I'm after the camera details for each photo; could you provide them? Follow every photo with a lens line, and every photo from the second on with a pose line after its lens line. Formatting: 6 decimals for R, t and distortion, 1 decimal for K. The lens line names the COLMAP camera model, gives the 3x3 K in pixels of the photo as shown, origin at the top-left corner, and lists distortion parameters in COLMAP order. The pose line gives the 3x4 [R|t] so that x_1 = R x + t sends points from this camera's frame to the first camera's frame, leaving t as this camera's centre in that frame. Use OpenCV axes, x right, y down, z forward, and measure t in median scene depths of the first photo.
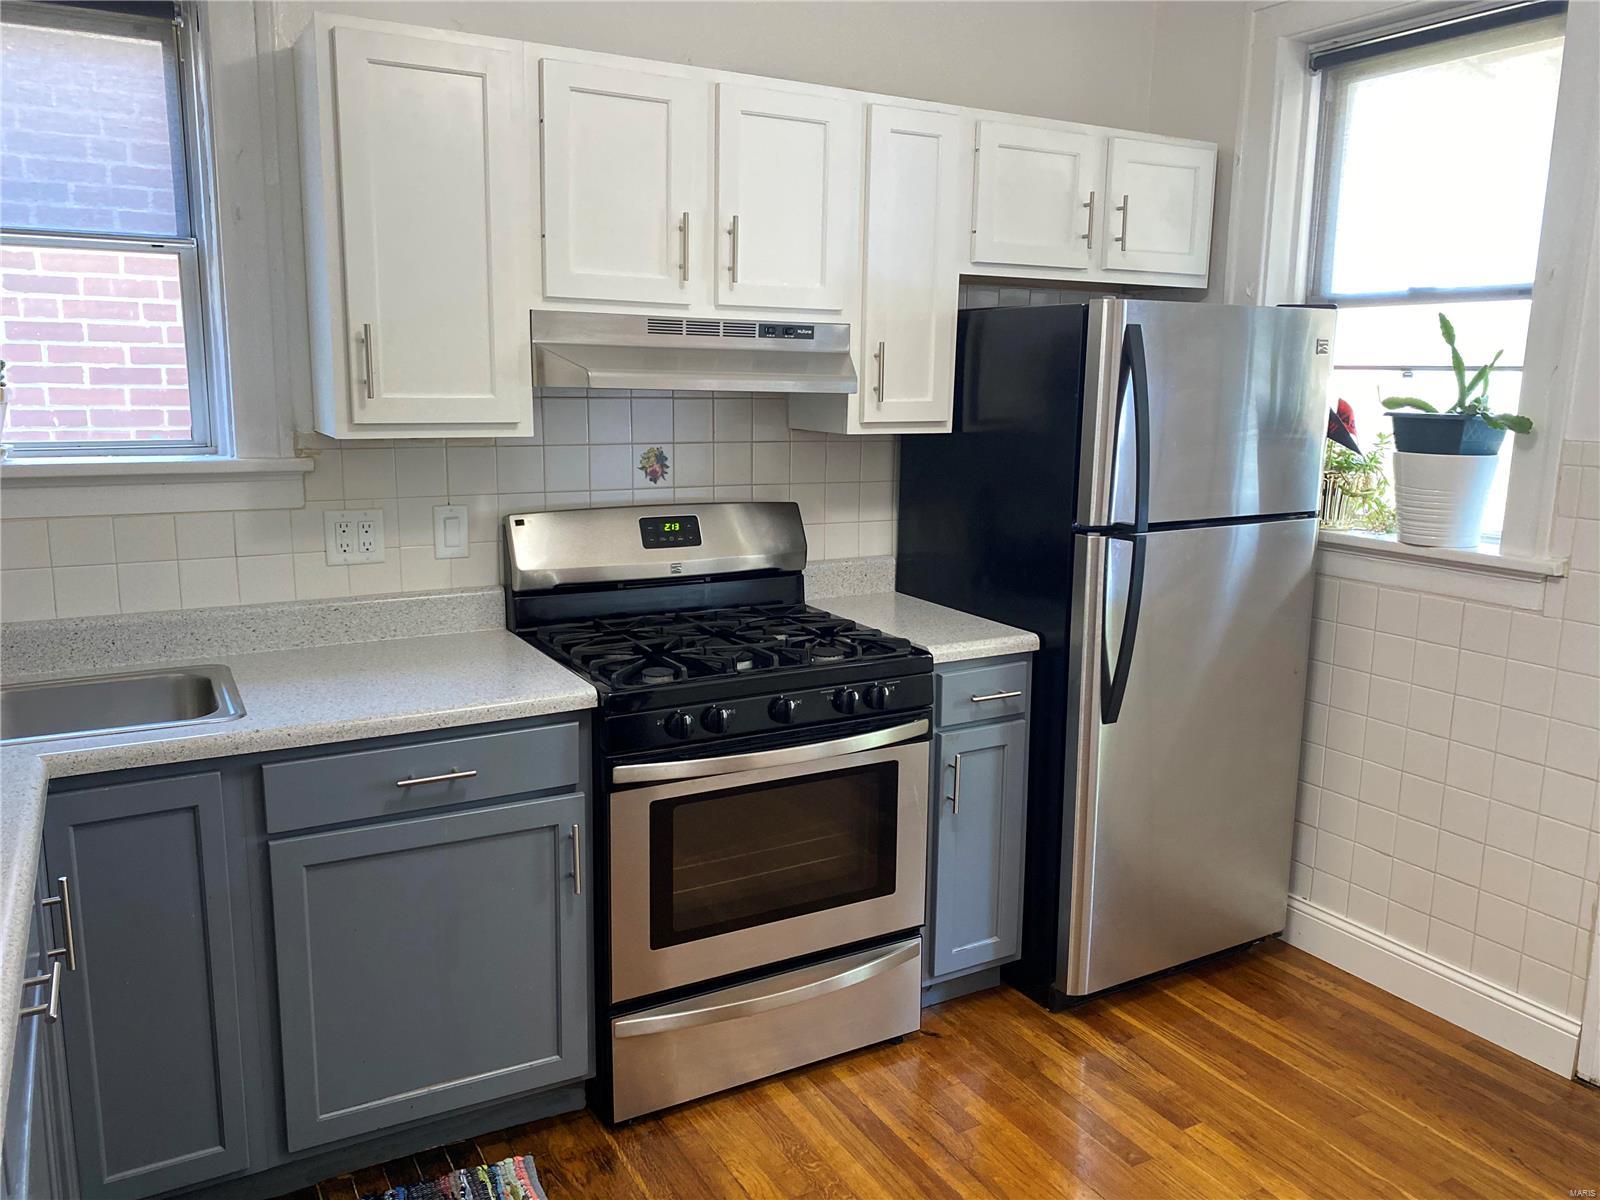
lens RADIAL K [[1214.3, 0, 793.8], [0, 1214.3, 596.6], [0, 0, 1]] dist [0.051123, -0.062093]
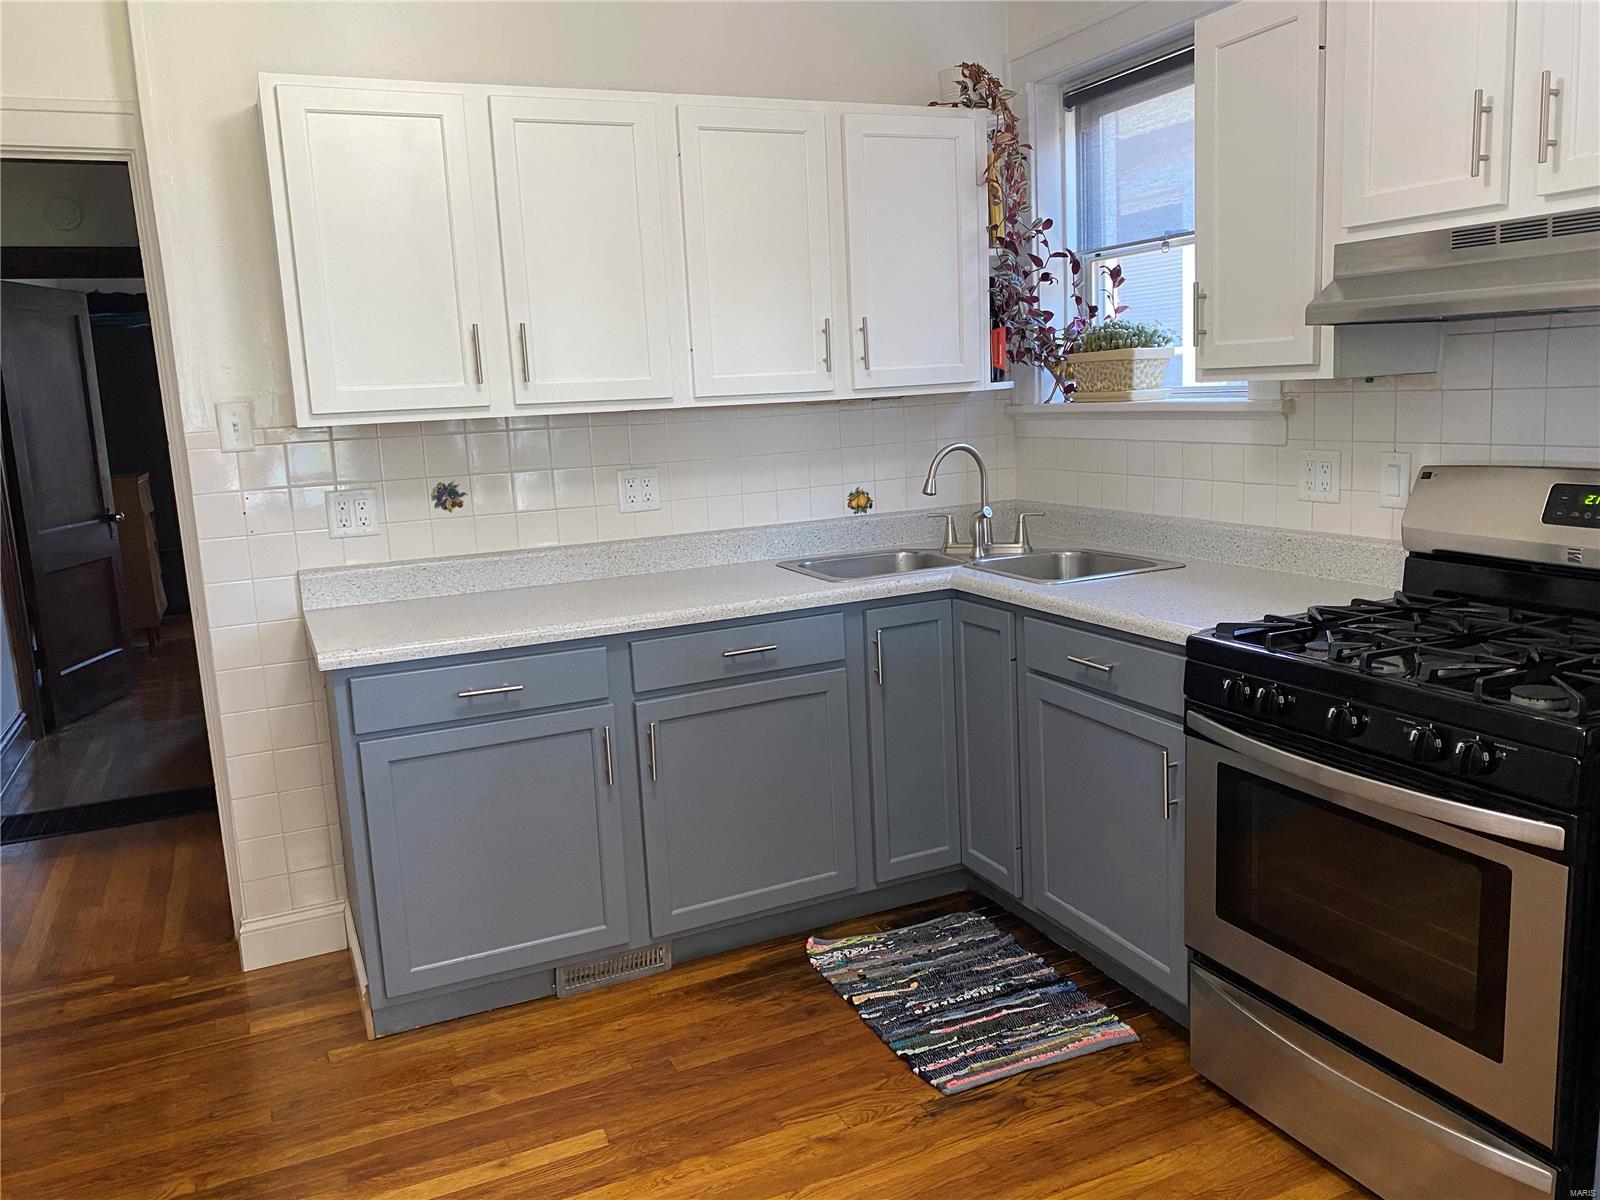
lens RADIAL K [[1210.6, 0, 800.0], [0, 1210.6, 600.0], [0, 0, 1]] dist [-0.001064, 0.003392]
pose [[-0.082017, 0.169732, -0.982071, 0.684448], [-0.133142, 0.974693, 0.179576, -0.068224], [0.987698, 0.145483, -0.057343, 0.592174]]
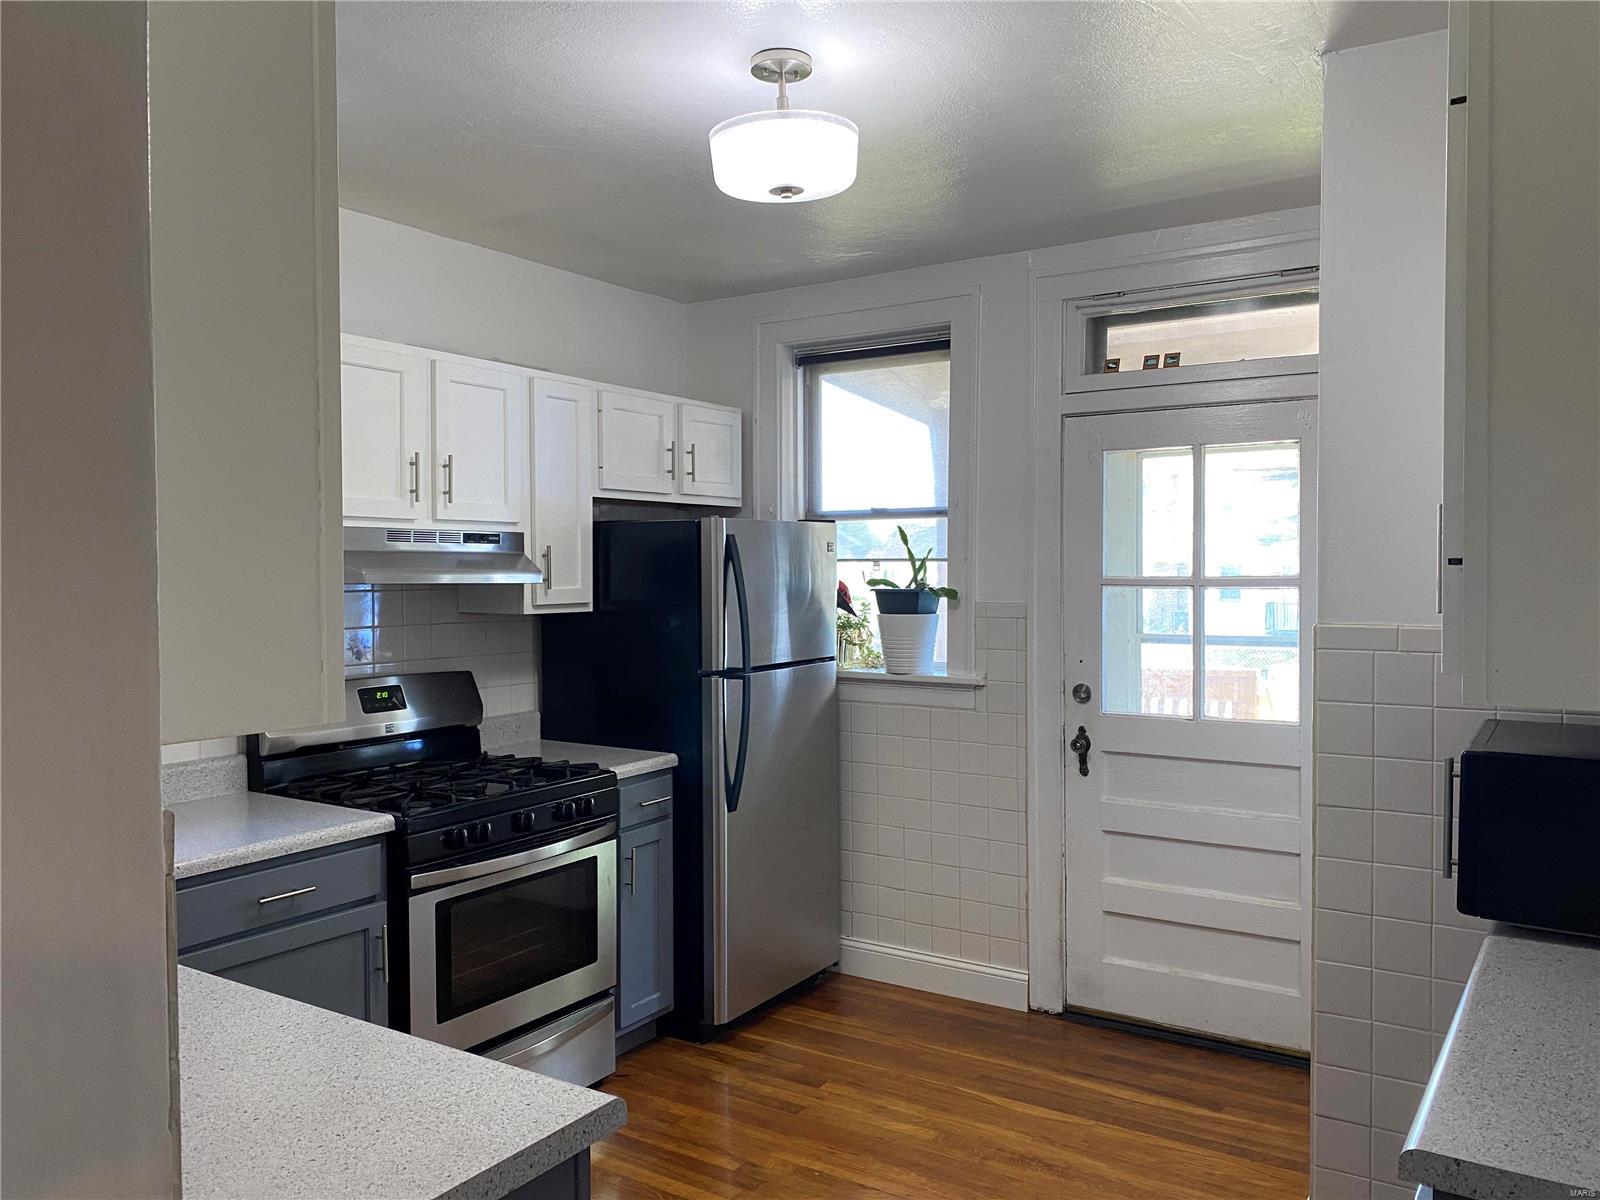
lens RADIAL K [[1214.3, 0, 793.8], [0, 1214.3, 596.6], [0, 0, 1]] dist [0.051123, -0.062093]
pose [[0.887160, -0.028758, 0.460566, -0.303905], [0.099805, 0.986391, -0.130655, 0.048086], [-0.450541, 0.161879, 0.877957, -0.286691]]
